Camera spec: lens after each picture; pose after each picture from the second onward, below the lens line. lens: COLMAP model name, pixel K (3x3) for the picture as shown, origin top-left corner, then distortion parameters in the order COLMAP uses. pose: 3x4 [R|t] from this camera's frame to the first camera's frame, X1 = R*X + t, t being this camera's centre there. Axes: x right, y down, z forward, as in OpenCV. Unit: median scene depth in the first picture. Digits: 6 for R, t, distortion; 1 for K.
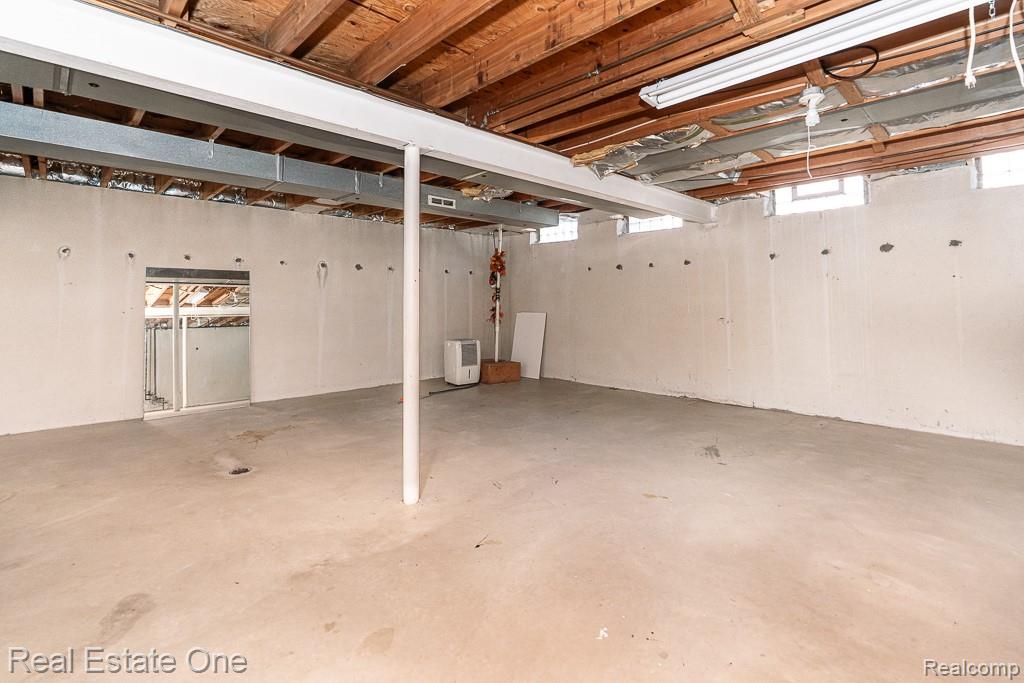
lens RADIAL K [[493.6, 0, 513.7], [0, 493.6, 279.6], [0, 0, 1]] dist [-0.009790, -0.000397]
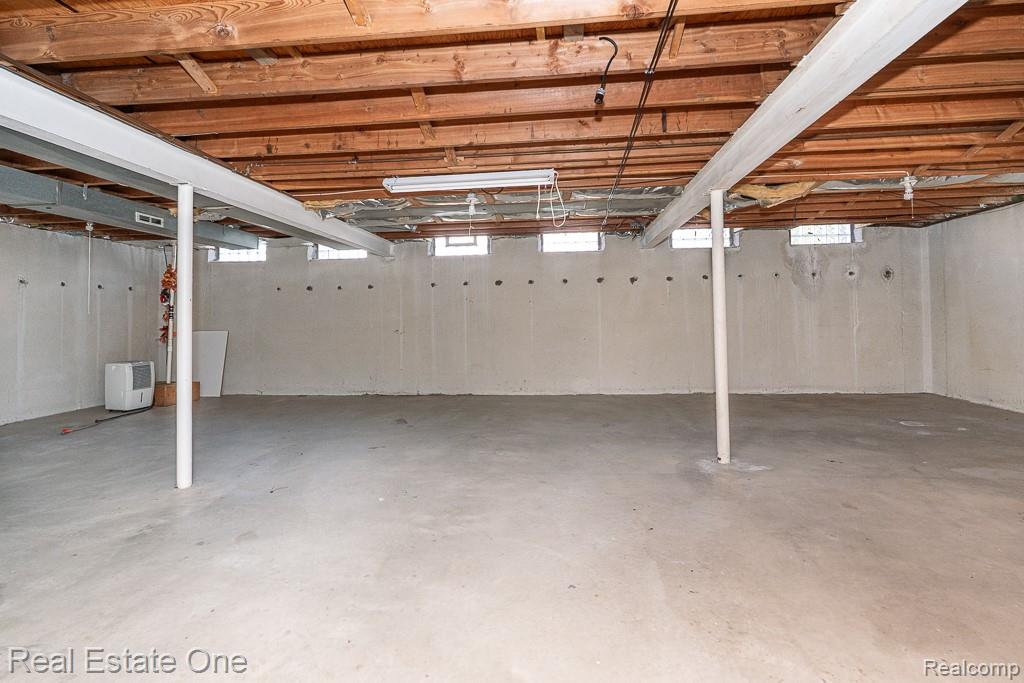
lens RADIAL K [[472.3, 0, 516.1], [0, 472.3, 329.6], [0, 0, 1]] dist [-0.005026, -0.000256]
pose [[0.761265, -0.024800, 0.647966, -0.189583], [-0.016990, 0.998162, 0.058164, -0.002732], [-0.648218, -0.055287, 0.759445, -0.206263]]
